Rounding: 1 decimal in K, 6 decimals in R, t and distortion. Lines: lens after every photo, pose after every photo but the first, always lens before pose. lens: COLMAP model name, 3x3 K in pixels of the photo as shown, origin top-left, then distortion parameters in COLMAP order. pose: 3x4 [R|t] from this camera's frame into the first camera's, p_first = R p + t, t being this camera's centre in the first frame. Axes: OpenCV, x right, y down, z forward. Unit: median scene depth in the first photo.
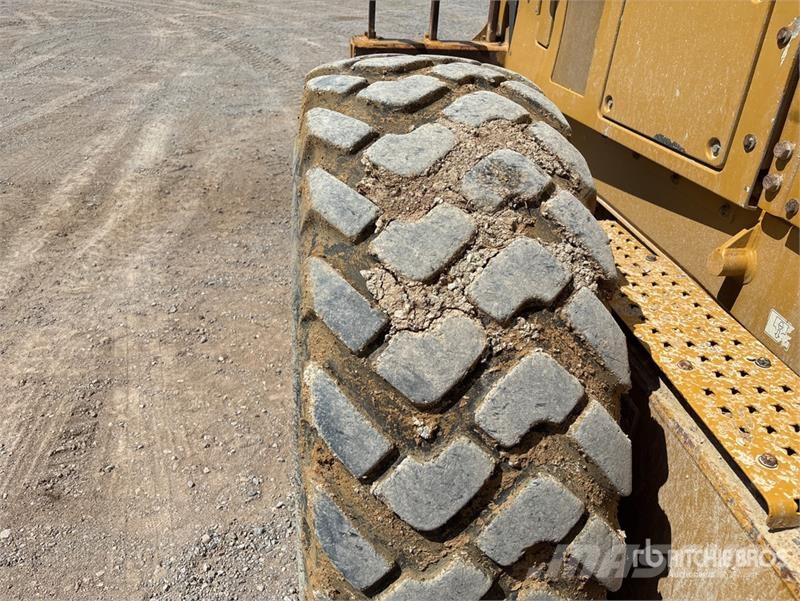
lens RADIAL K [[595.6, 0, 400.0], [0, 595.6, 300.5], [0, 0, 1]] dist [0.032068, -0.031211]
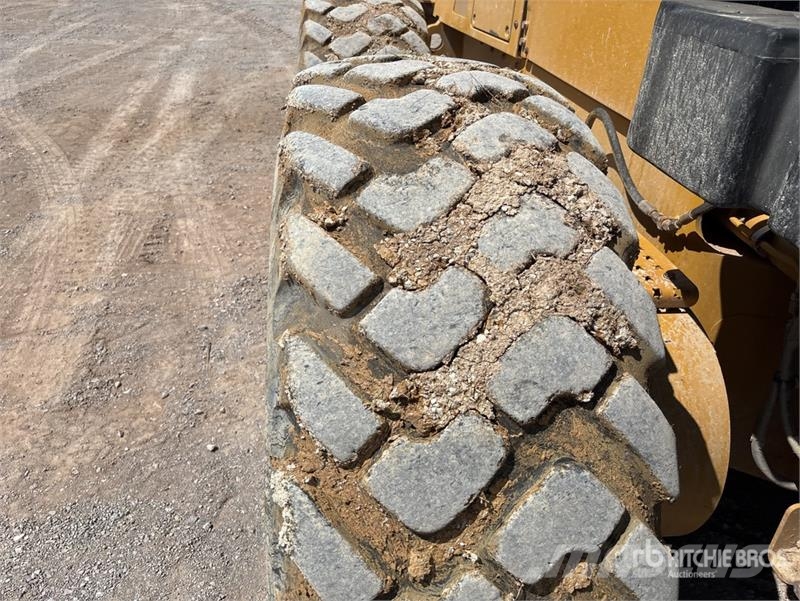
lens RADIAL K [[637.3, 0, 396.8], [0, 637.3, 319.5], [0, 0, 1]] dist [0.001673, 0.008382]
pose [[0.999848, 0.015505, -0.008034, 0.069721], [-0.015404, 0.999804, 0.012442, 0.259285], [0.008226, -0.012317, 0.999890, -0.432758]]
